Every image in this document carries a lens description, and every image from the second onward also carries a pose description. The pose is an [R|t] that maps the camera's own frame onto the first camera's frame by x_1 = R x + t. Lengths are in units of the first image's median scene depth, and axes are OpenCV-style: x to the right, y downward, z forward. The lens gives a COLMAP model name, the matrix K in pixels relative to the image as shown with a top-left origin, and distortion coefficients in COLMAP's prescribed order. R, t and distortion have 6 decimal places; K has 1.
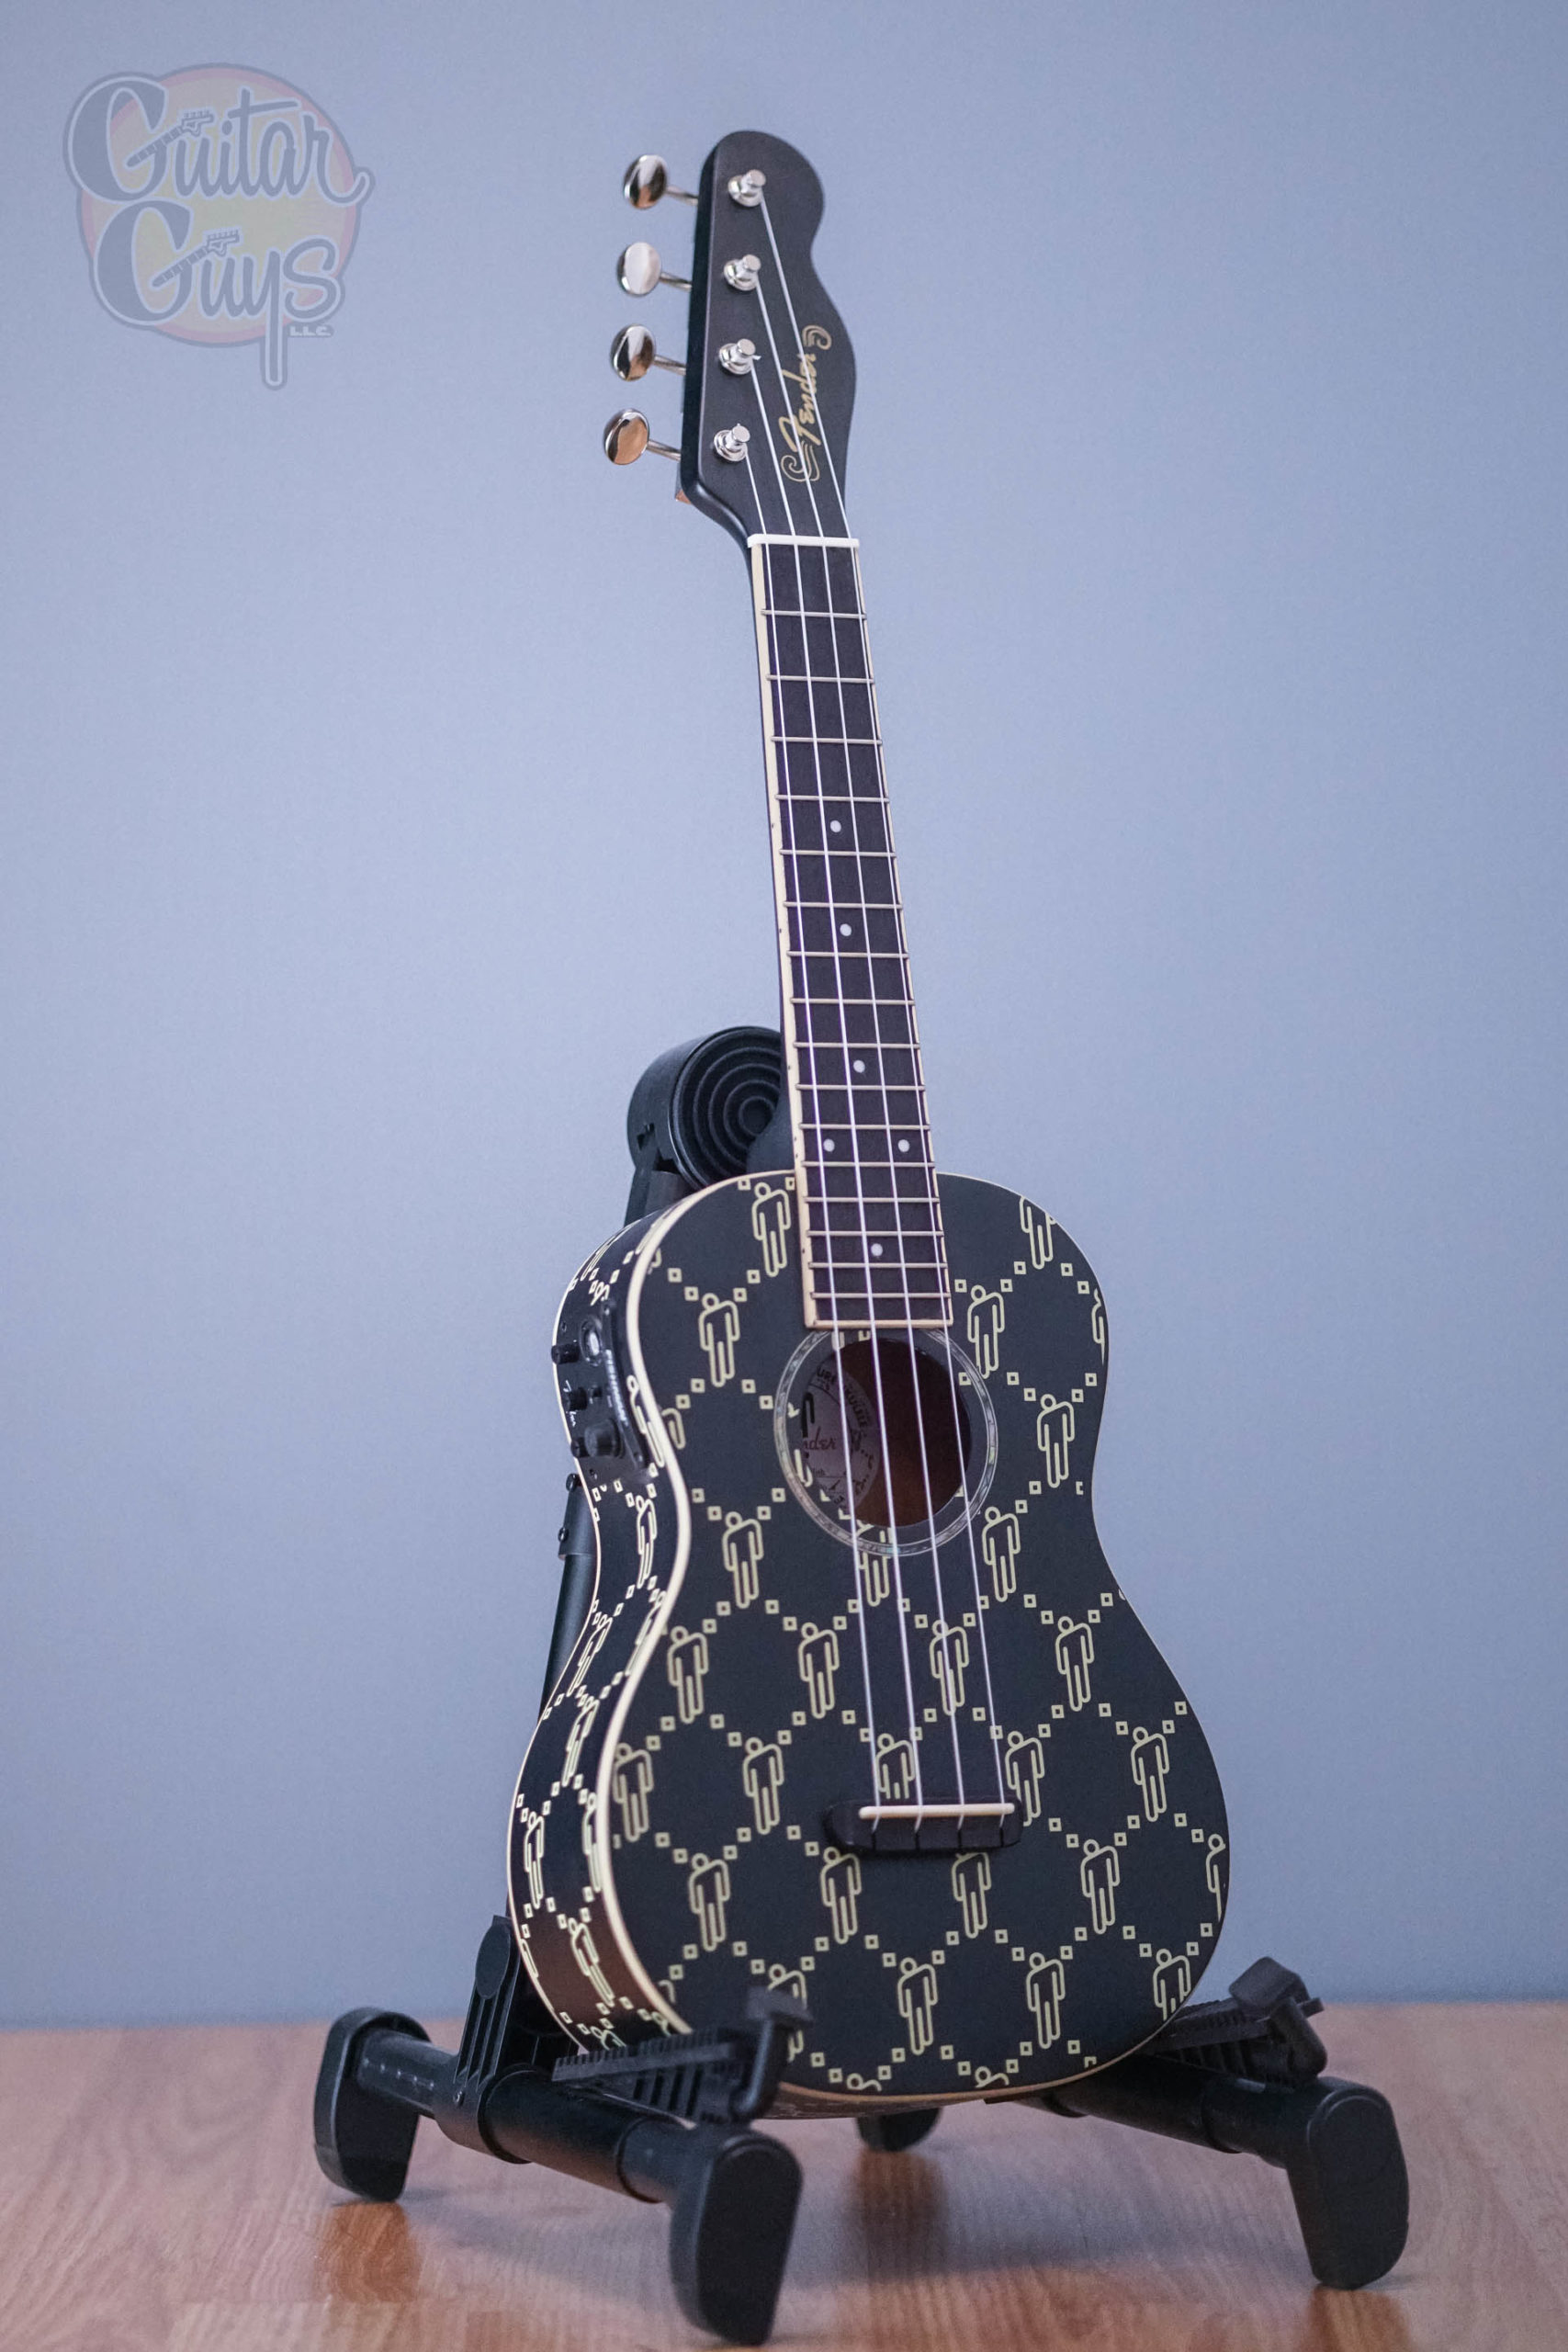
lens RADIAL K [[6298.2, 0, 784.0], [0, 6298.2, 1176.0], [0, 0, 1]] dist [0.094954, -0.921837]
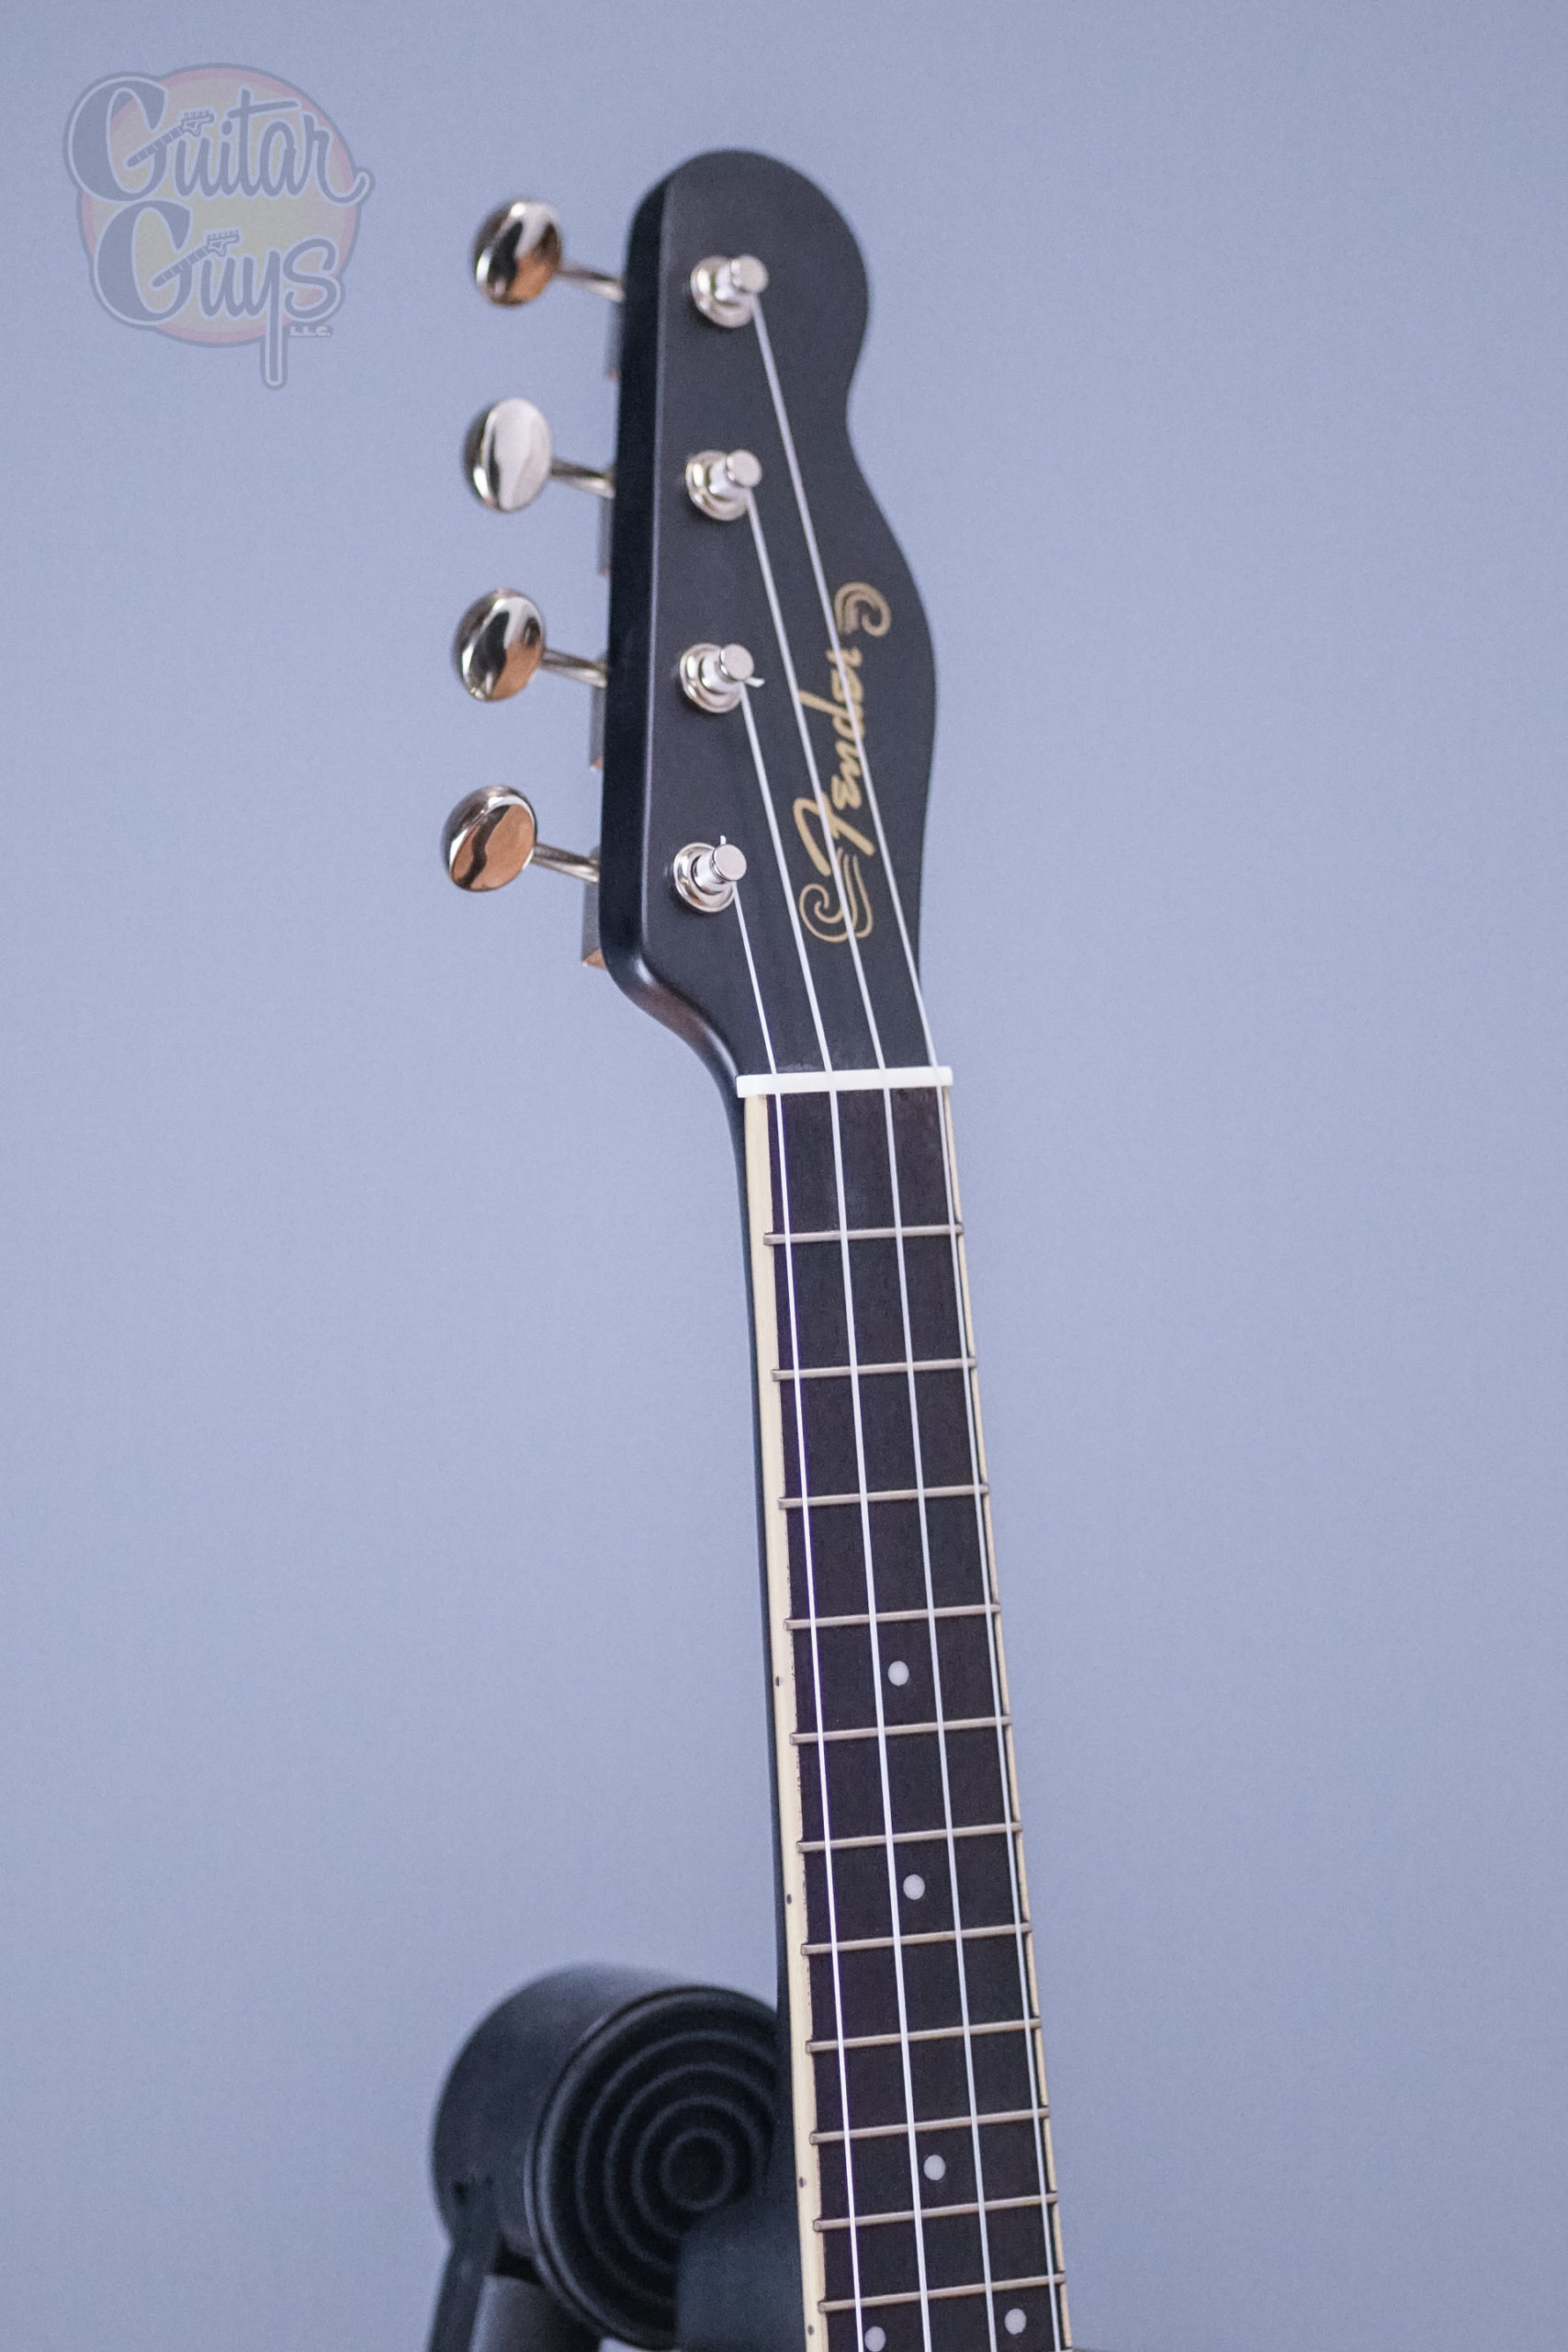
lens RADIAL K [[6298.2, 0, 784.0], [0, 6298.2, 1176.0], [0, 0, 1]] dist [0.094954, -0.921837]
pose [[0.991876, 0.017772, 0.125963, -0.065799], [-0.043964, 0.977069, 0.208332, -0.201269], [-0.119372, -0.212178, 0.969913, 0.529289]]
